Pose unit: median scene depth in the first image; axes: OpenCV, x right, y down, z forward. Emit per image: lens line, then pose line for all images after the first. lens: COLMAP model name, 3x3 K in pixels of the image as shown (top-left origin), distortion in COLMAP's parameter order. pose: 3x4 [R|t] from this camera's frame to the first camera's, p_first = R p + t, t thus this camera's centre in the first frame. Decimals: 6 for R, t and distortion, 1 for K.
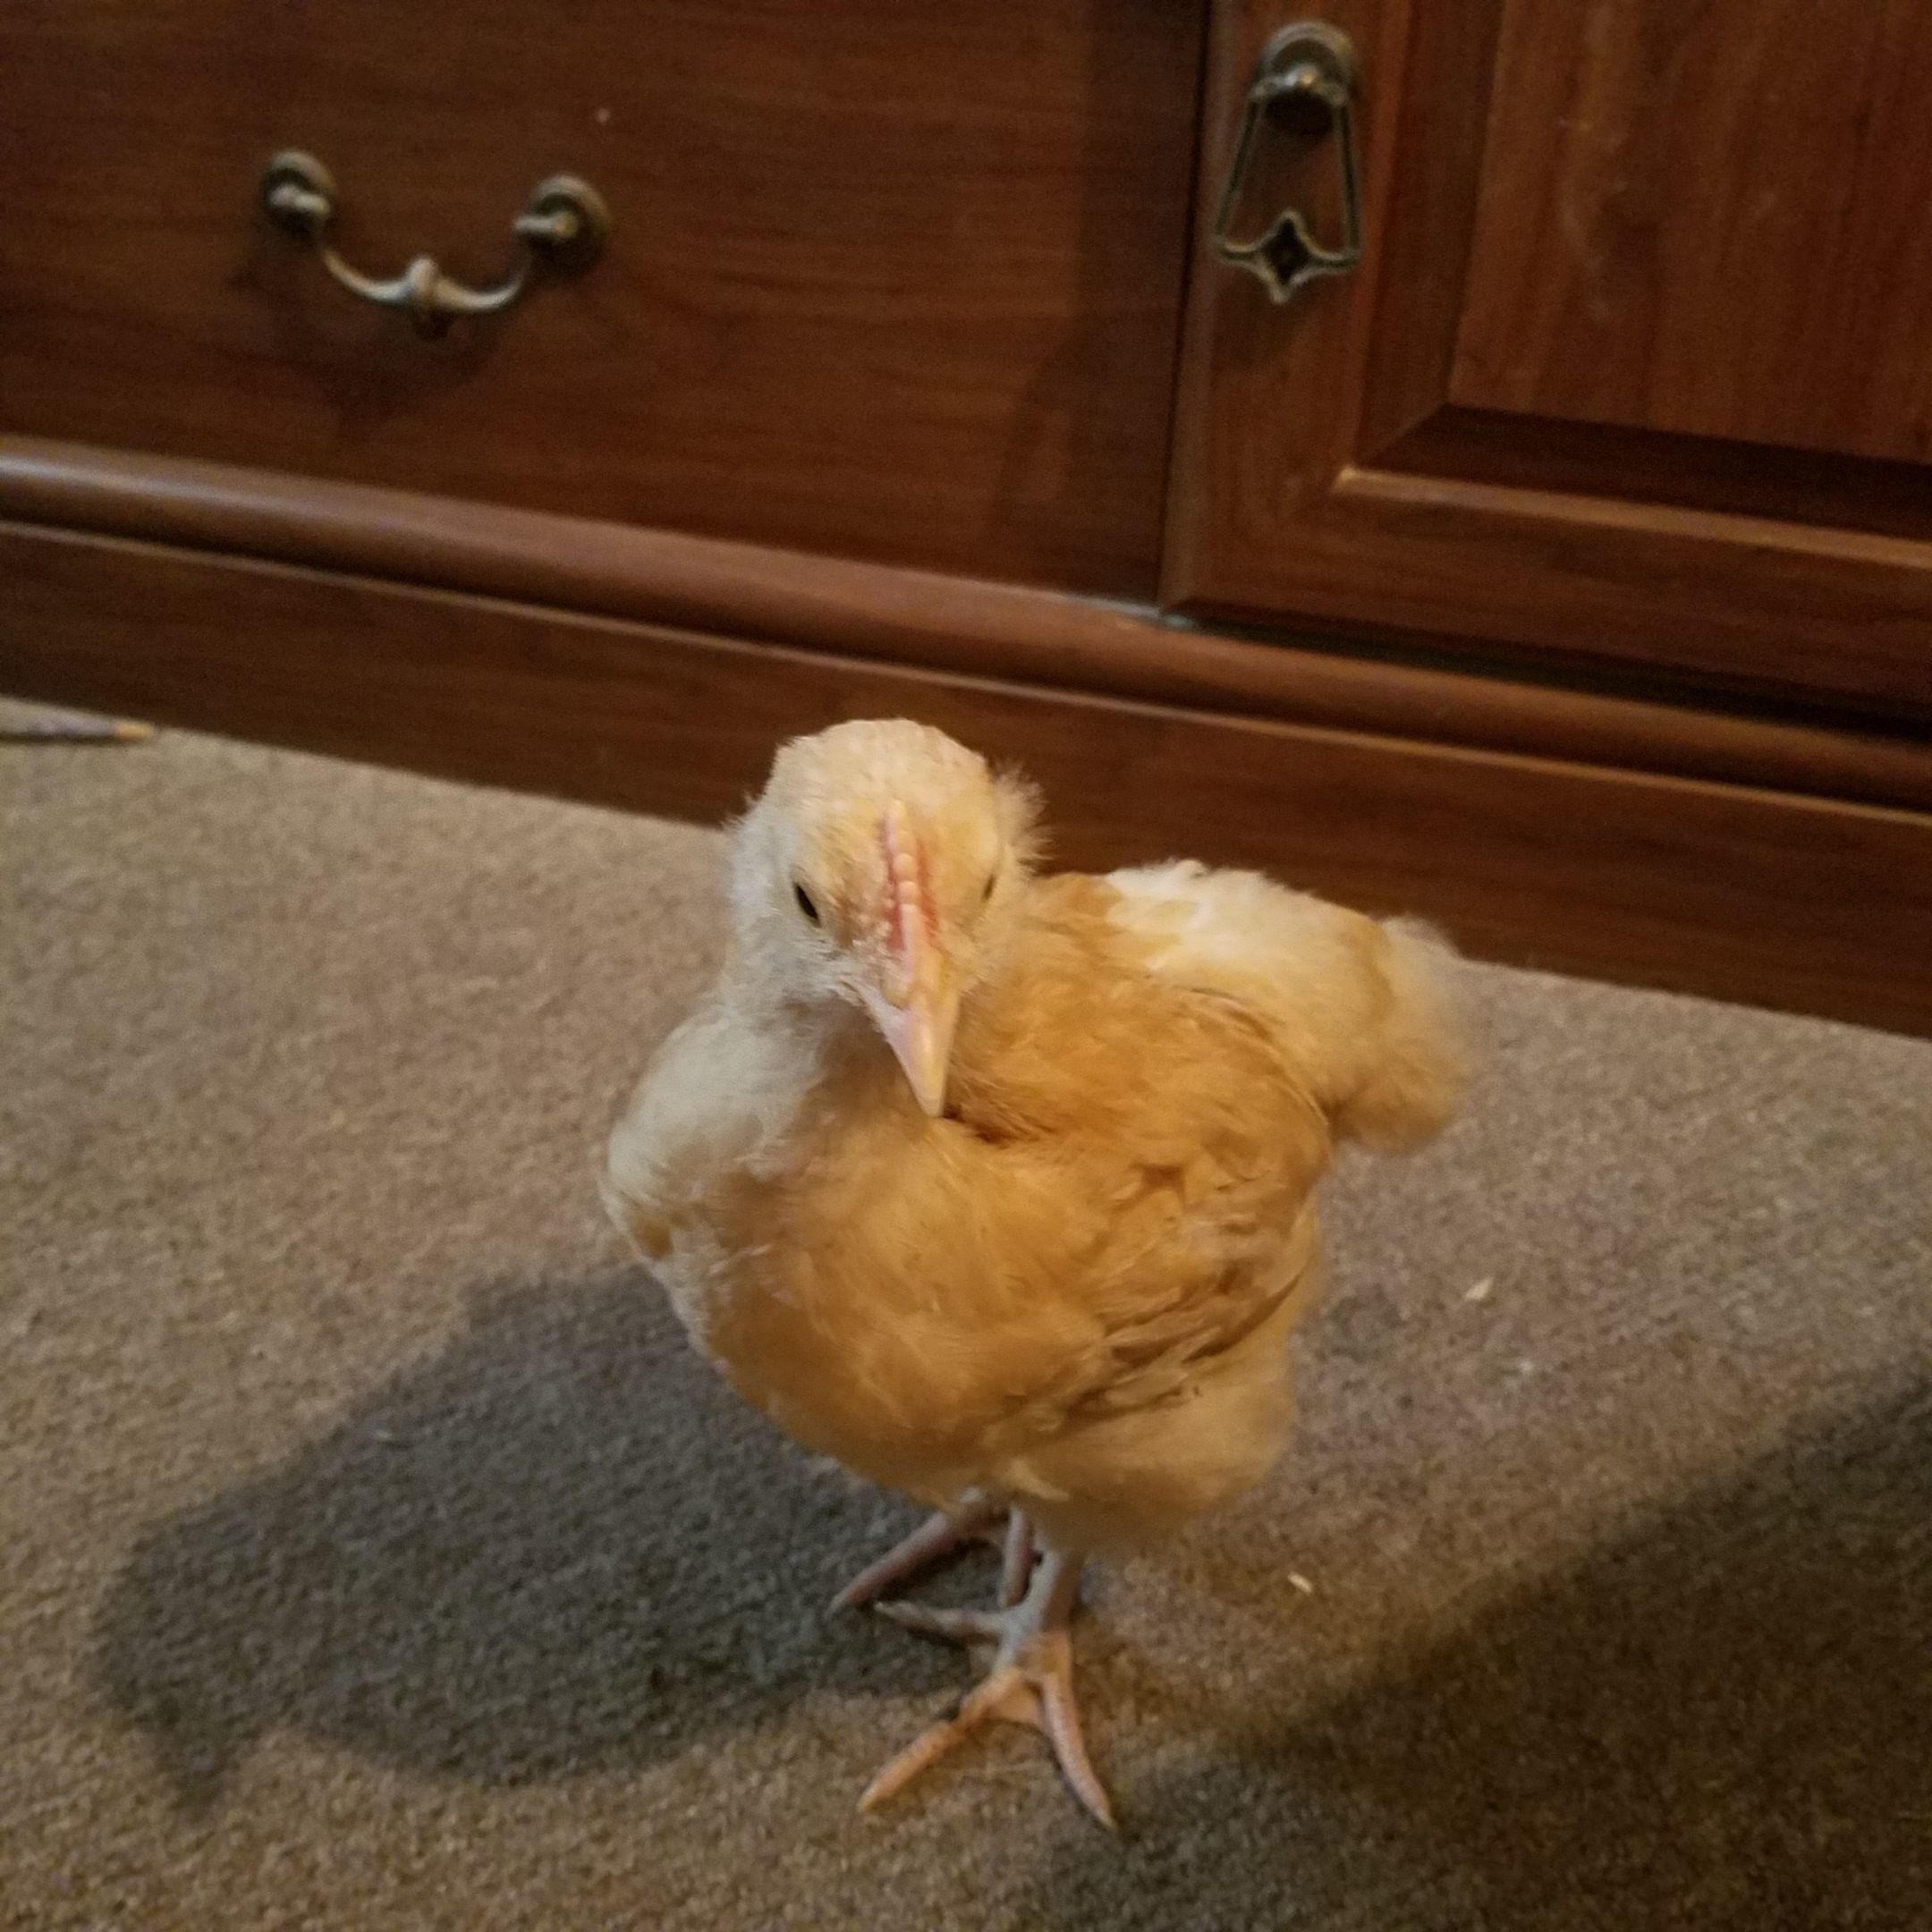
lens RADIAL K [[2069.0, 0, 966.0], [0, 2069.0, 966.0], [0, 0, 1]] dist [0.220322, -0.631412]
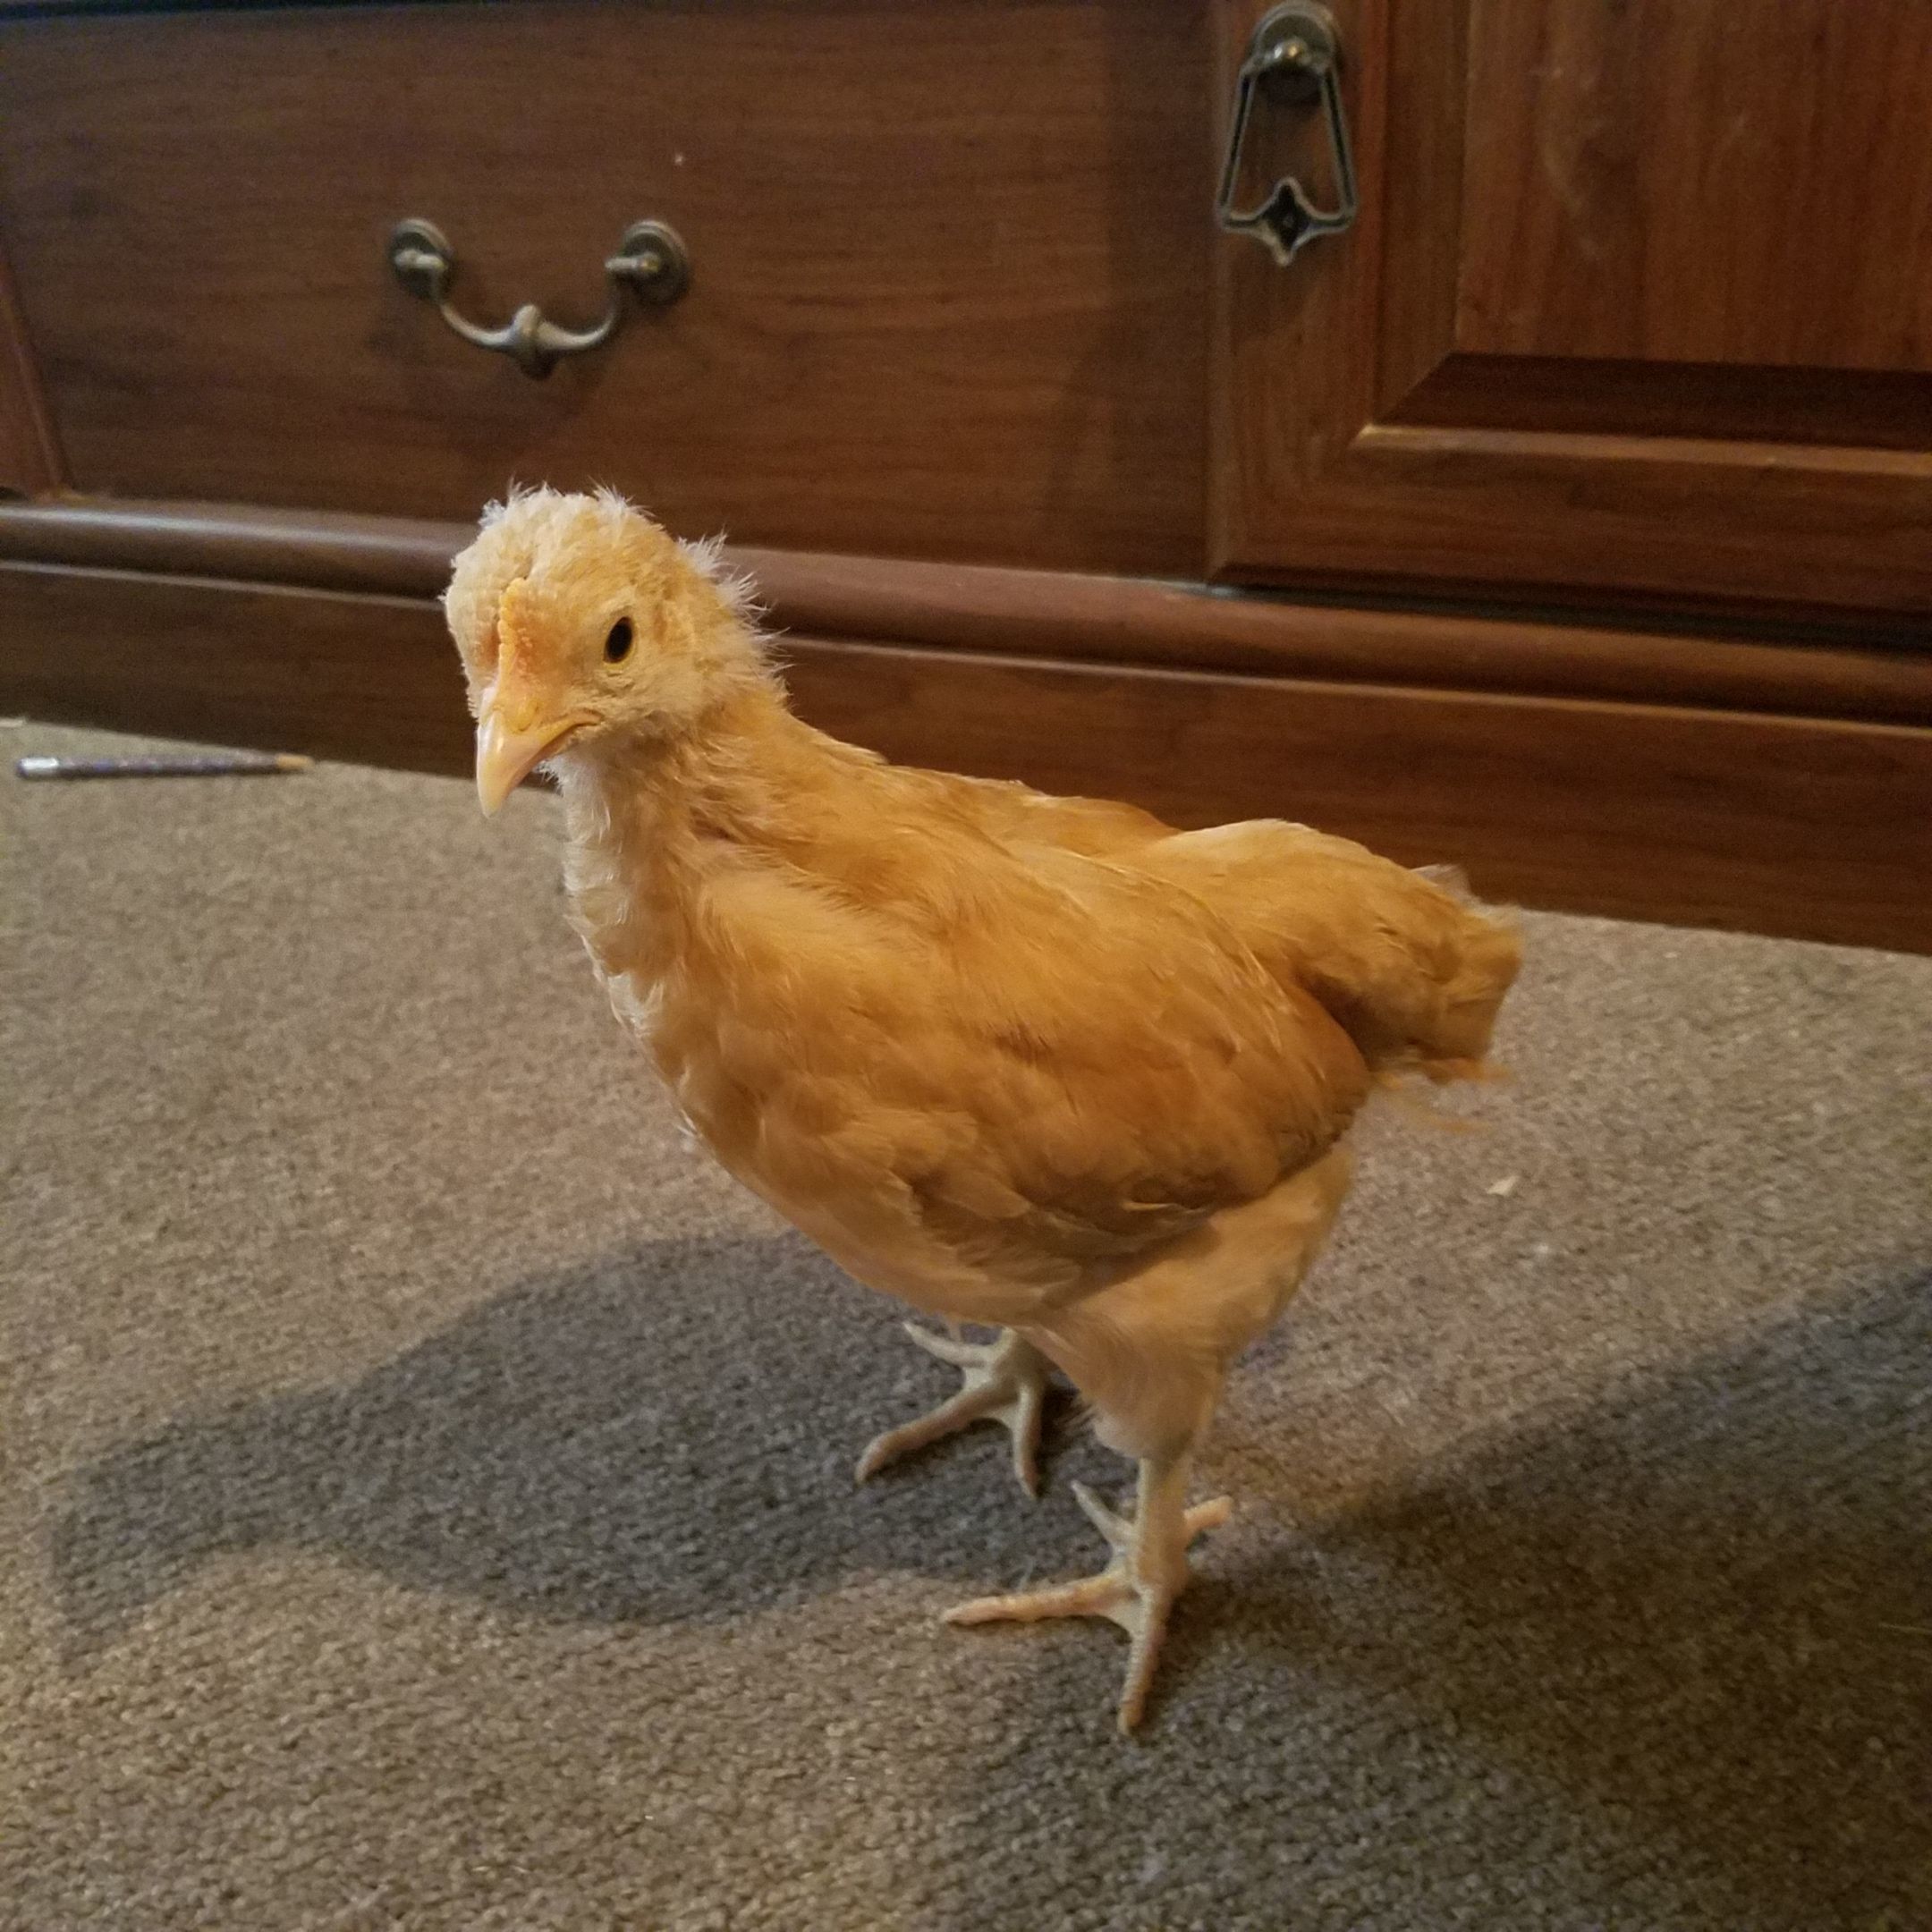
lens RADIAL K [[2067.8, 0, 965.3], [0, 2067.8, 1015.0], [0, 0, 1]] dist [0.212466, -0.546731]
pose [[0.992821, -0.026927, -0.116538, 0.110102], [0.019975, 0.997974, -0.060414, 0.132735], [0.117929, 0.057653, 0.991347, -0.056564]]
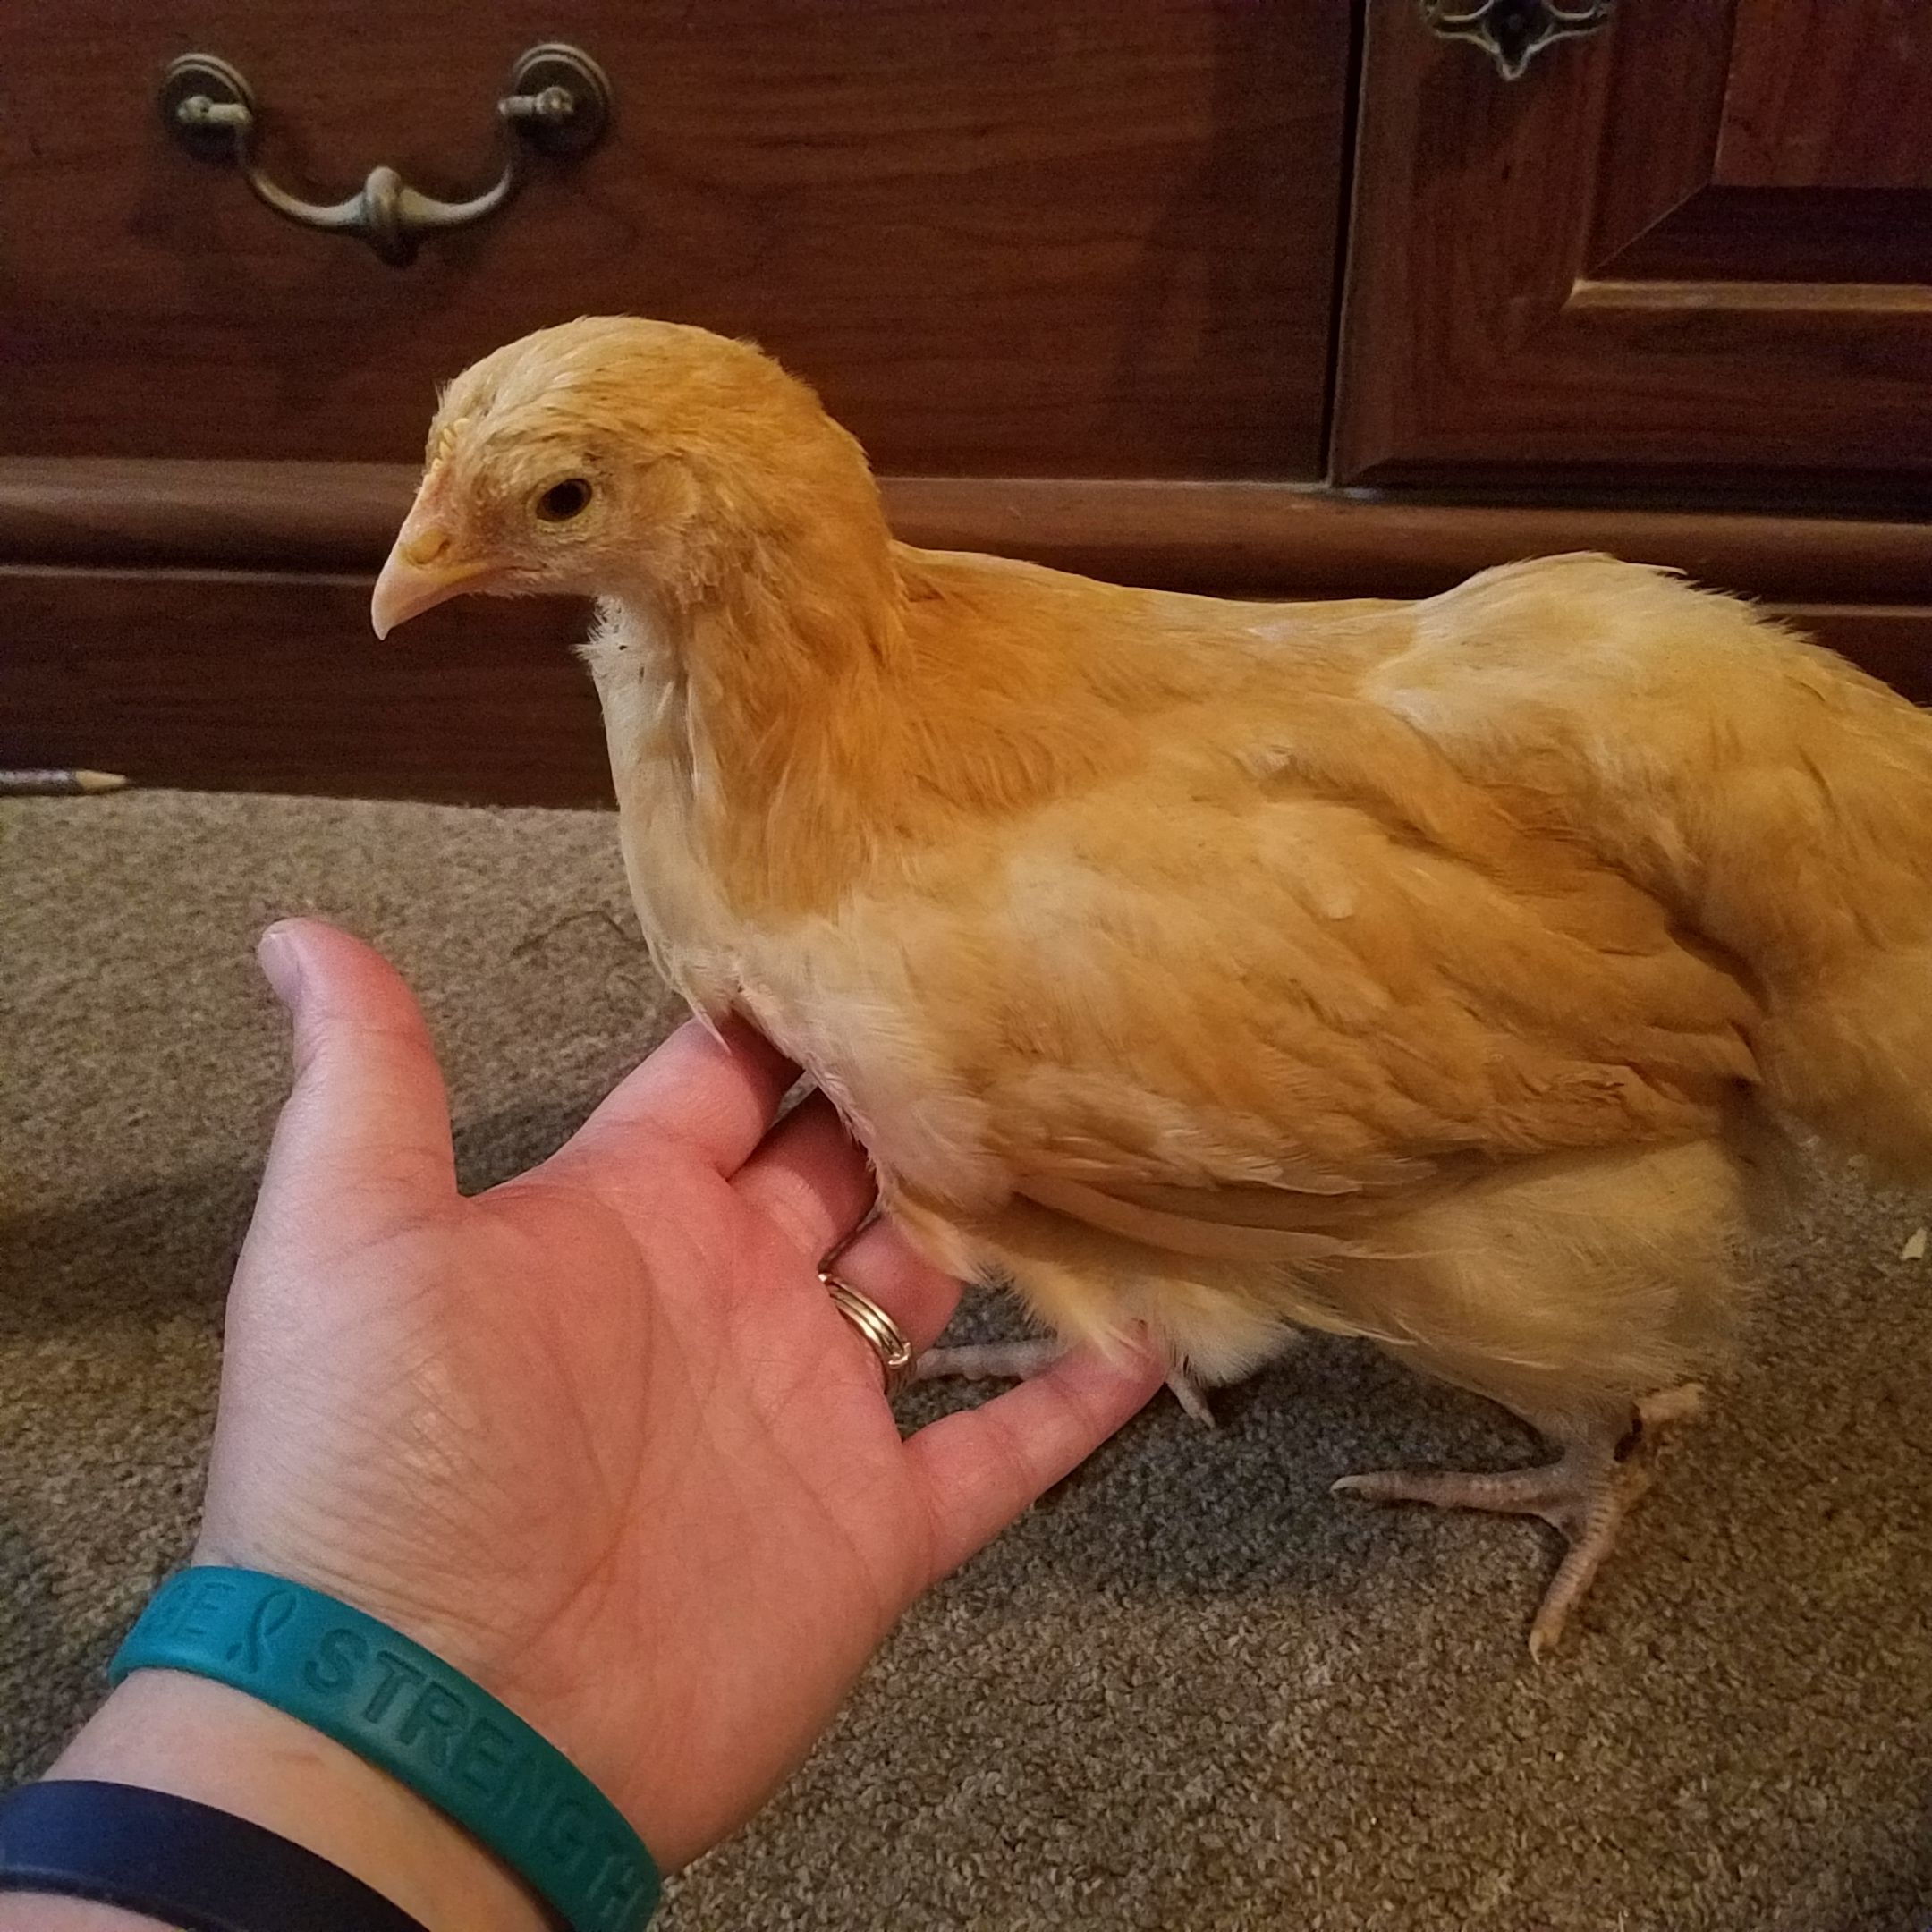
lens RADIAL K [[2082.8, 0, 904.8], [0, 2082.8, 967.3], [0, 0, 1]] dist [0.123004, -0.320584]
pose [[0.987812, -0.139035, 0.069971, -0.197405], [0.137170, 0.990068, 0.030813, -0.036207], [-0.073560, -0.020840, 0.997073, 0.217597]]
